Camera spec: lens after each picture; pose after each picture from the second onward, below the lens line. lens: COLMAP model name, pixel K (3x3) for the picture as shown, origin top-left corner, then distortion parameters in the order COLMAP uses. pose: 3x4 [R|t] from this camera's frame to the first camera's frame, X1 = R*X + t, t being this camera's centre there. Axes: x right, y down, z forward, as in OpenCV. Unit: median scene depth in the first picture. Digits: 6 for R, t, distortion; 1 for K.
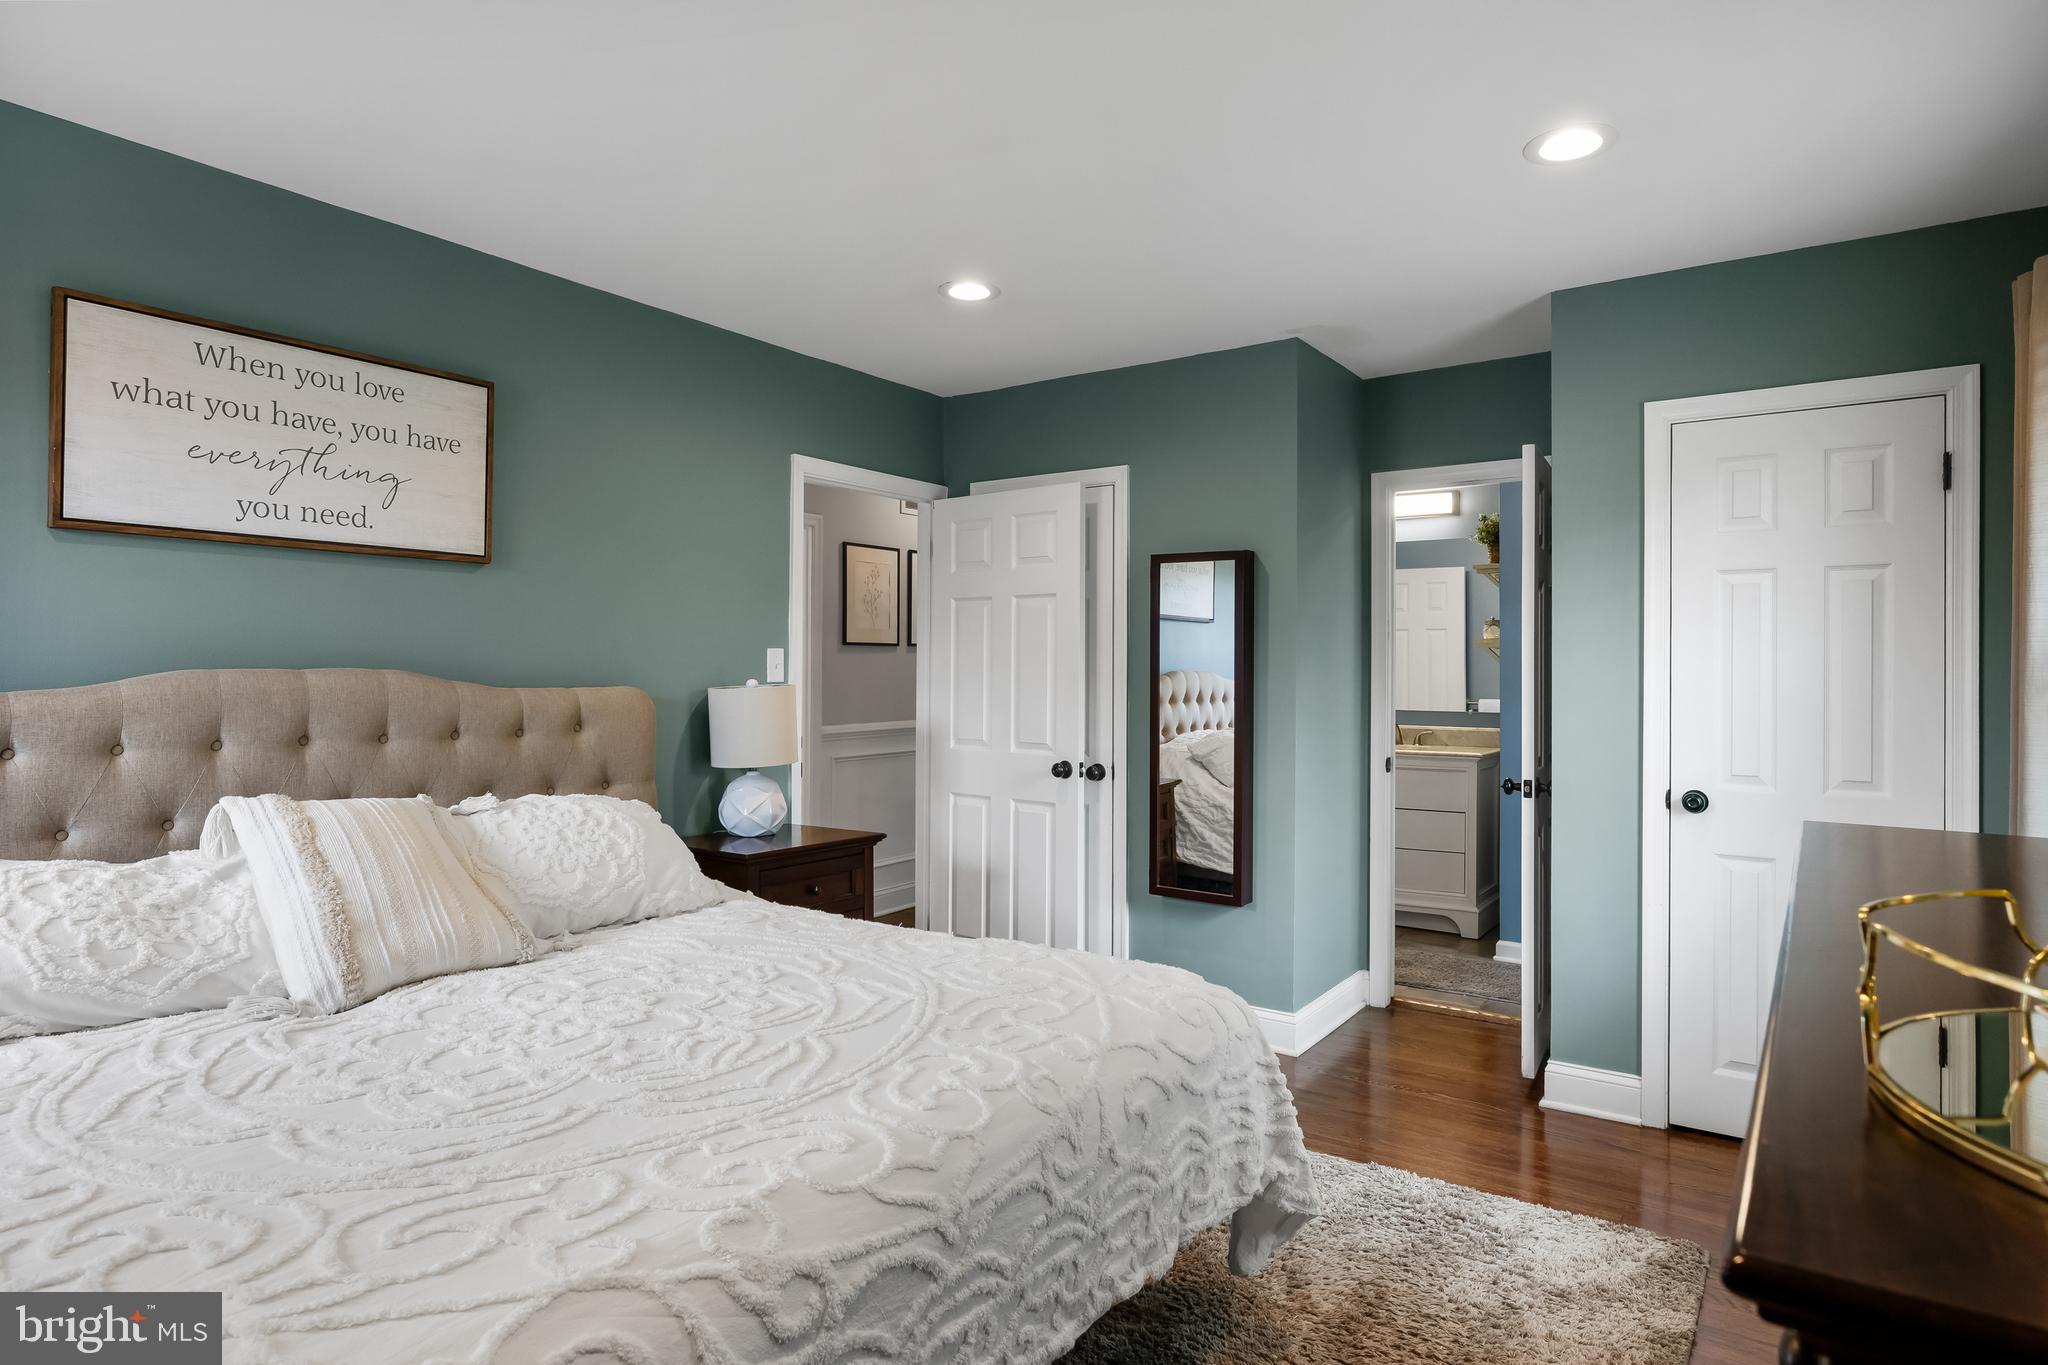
lens RADIAL K [[1133.8, 0, 1013.2], [0, 1133.8, 677.7], [0, 0, 1]] dist [-0.003425, -0.000289]
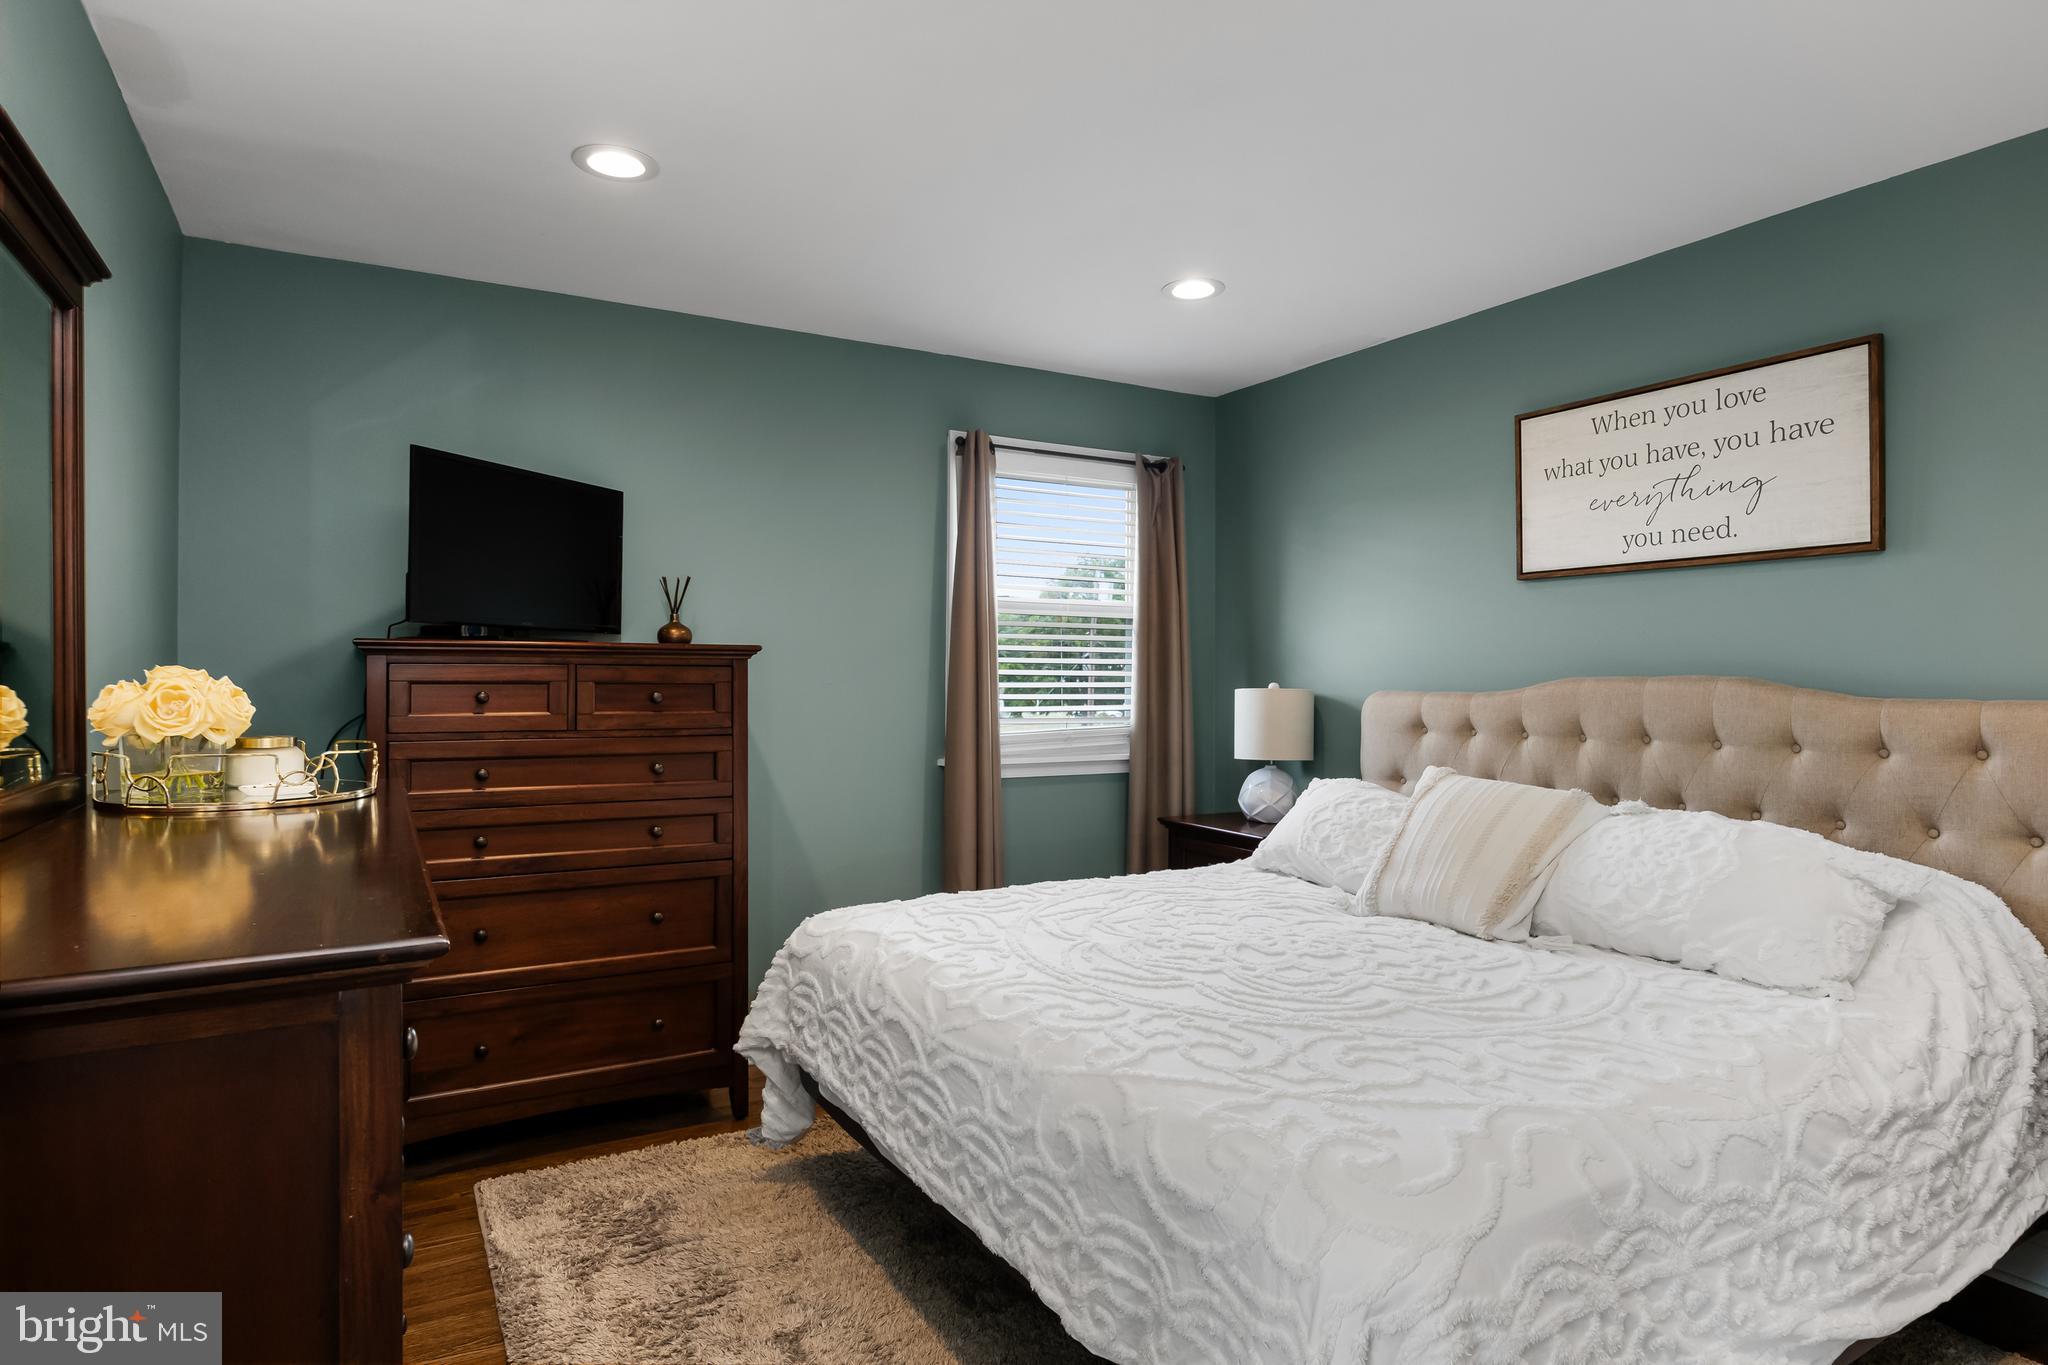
lens RADIAL K [[1133.8, 0, 1013.2], [0, 1133.8, 677.7], [0, 0, 1]] dist [-0.003425, -0.000289]
pose [[-0.416915, -0.006274, -0.908924, 0.647411], [-0.006821, 0.999970, -0.003774, 0.002015], [0.908920, 0.004626, -0.416945, 0.877095]]
